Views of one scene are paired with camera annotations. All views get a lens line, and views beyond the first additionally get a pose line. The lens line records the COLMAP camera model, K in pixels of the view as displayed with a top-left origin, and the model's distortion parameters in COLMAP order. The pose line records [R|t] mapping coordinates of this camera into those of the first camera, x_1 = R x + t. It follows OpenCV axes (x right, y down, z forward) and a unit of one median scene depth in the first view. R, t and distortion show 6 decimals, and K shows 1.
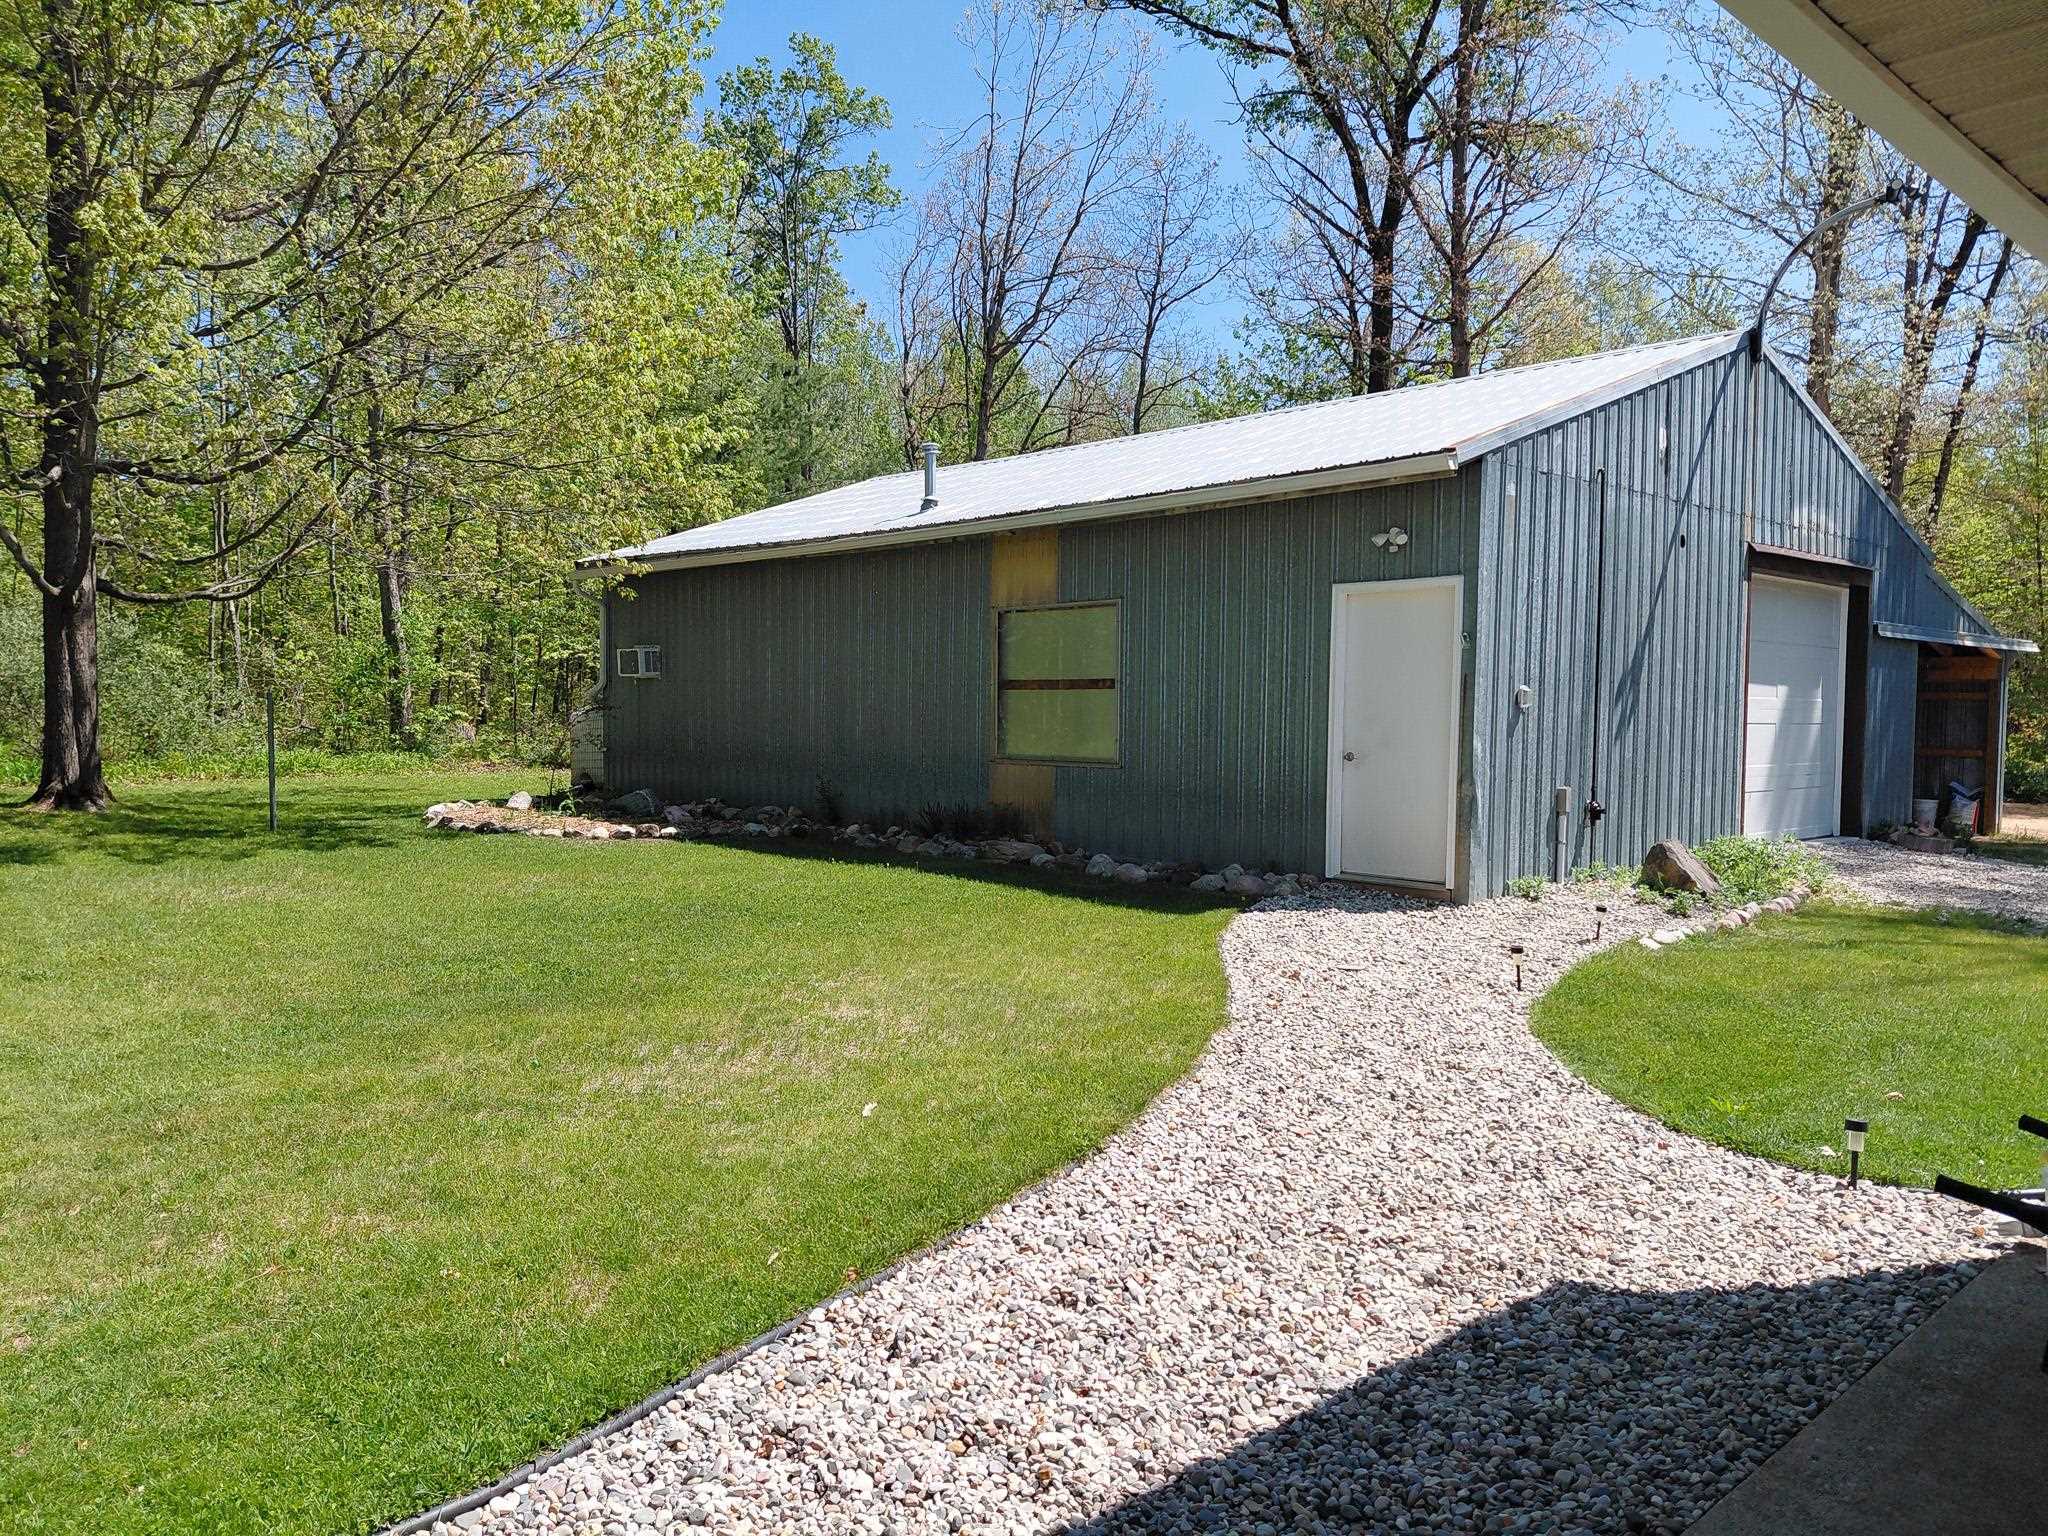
lens RADIAL K [[1544.9, 0, 1024.0], [0, 1544.9, 768.0], [0, 0, 1]] dist [-0.013156, -0.000366]
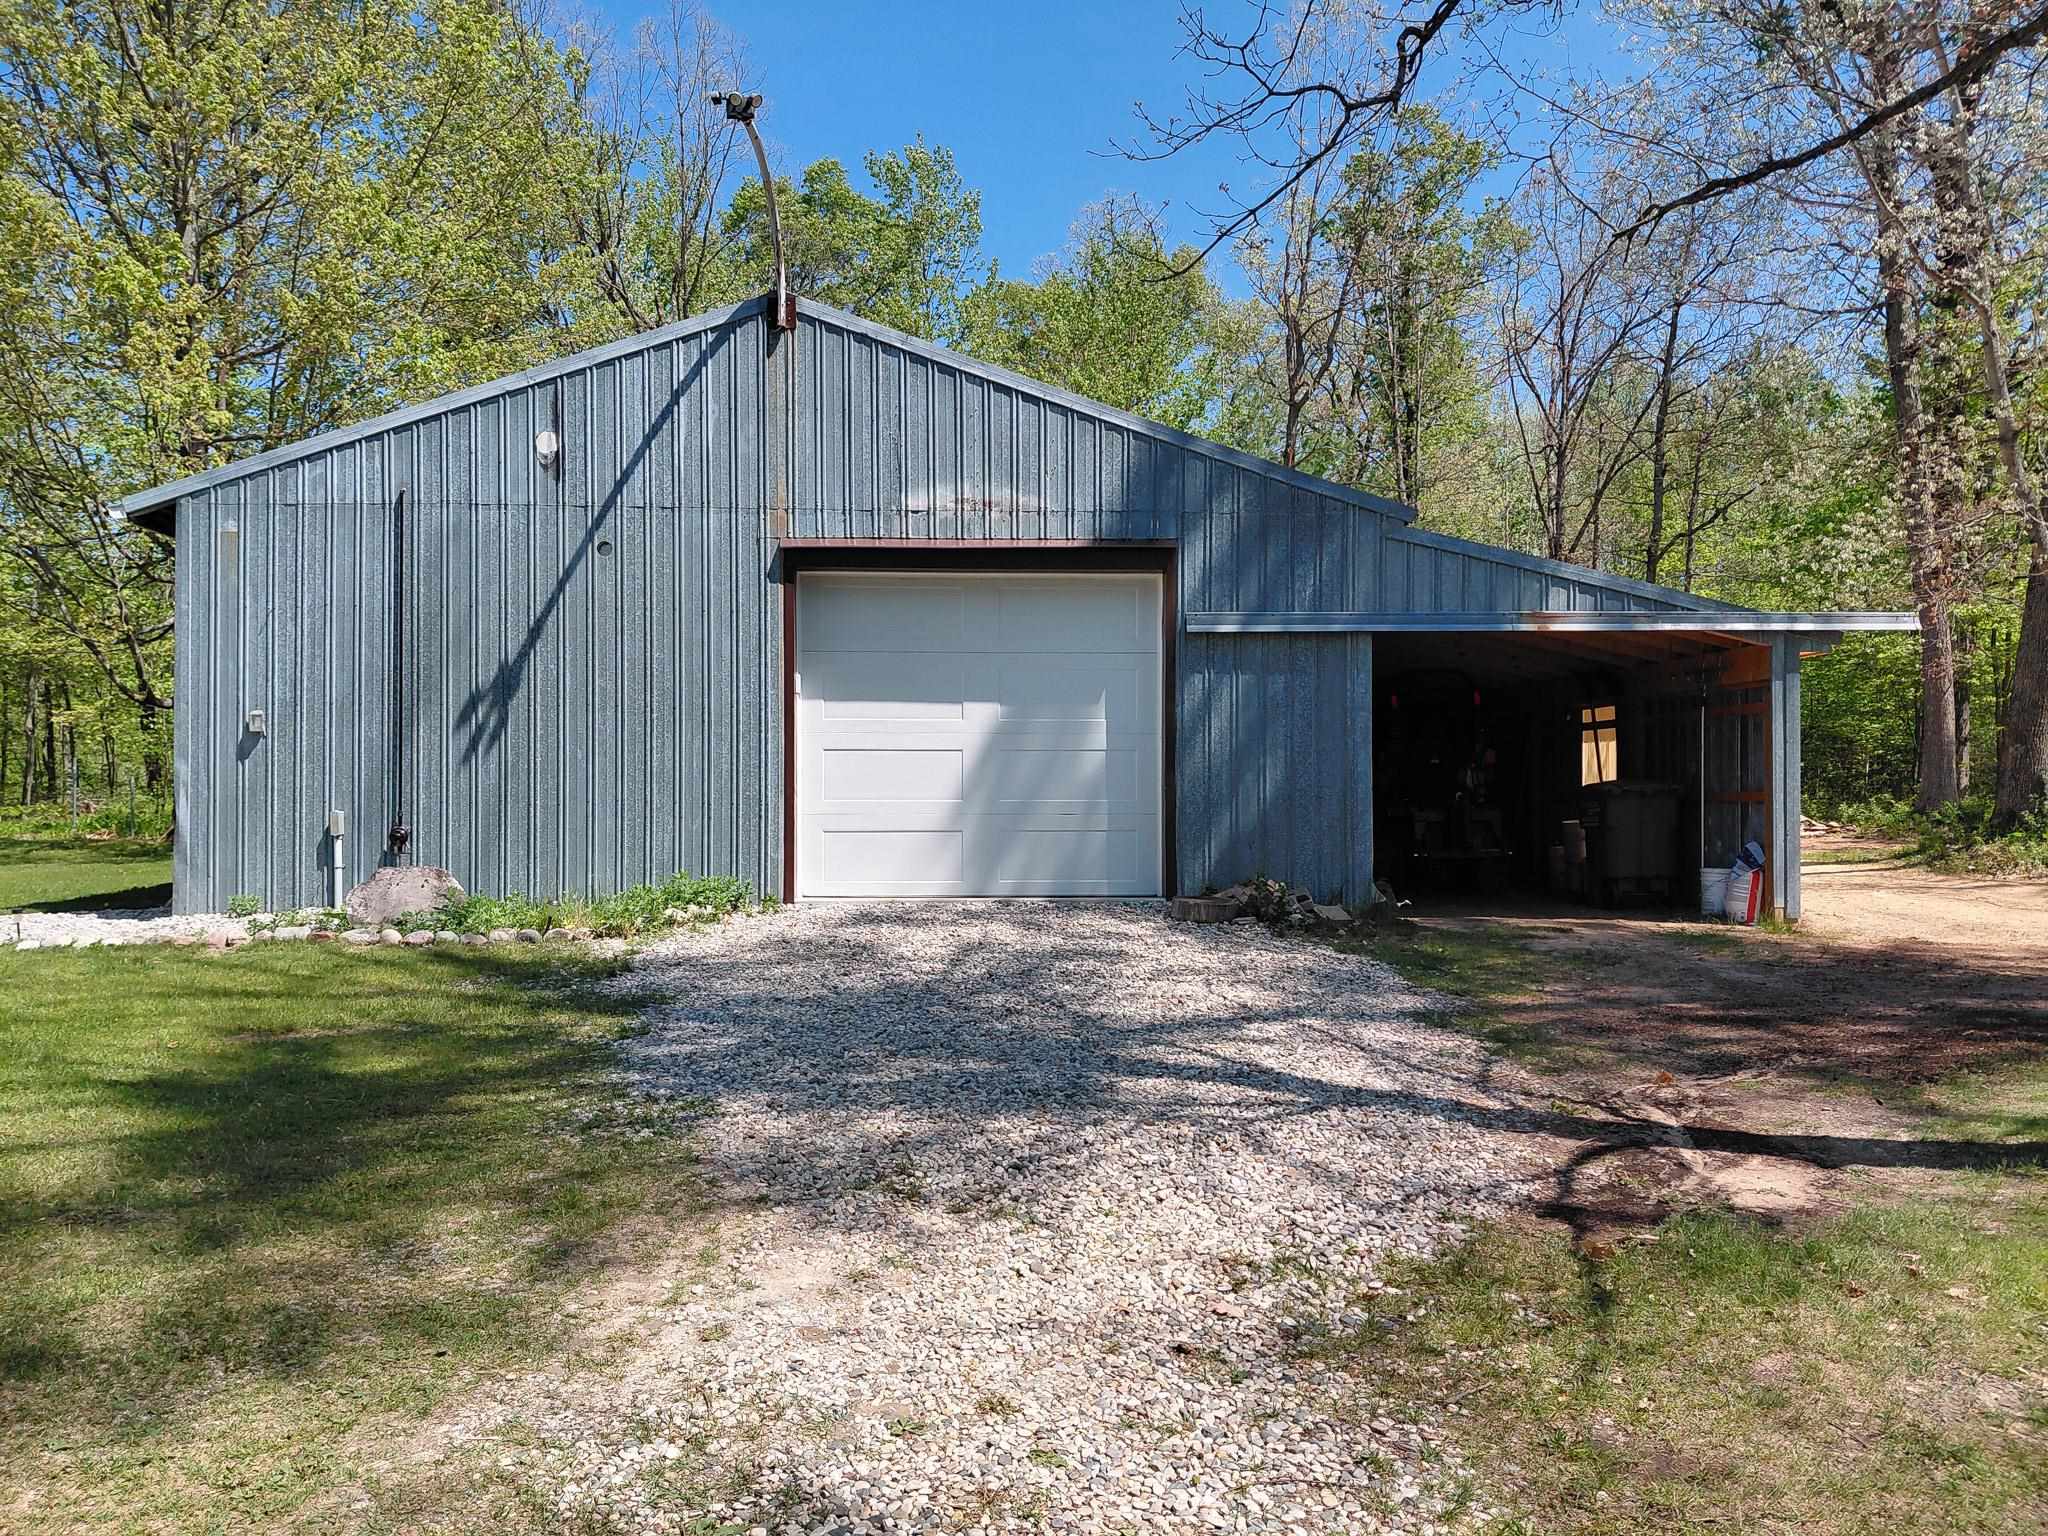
lens RADIAL K [[1544.9, 0, 1024.0], [0, 1544.9, 768.0], [0, 0, 1]] dist [-0.013156, -0.000366]
pose [[0.785498, -0.023430, -0.618420, 0.994587], [-0.012919, 0.998445, -0.054237, 0.024741], [0.618729, 0.050592, 0.783974, 0.371952]]
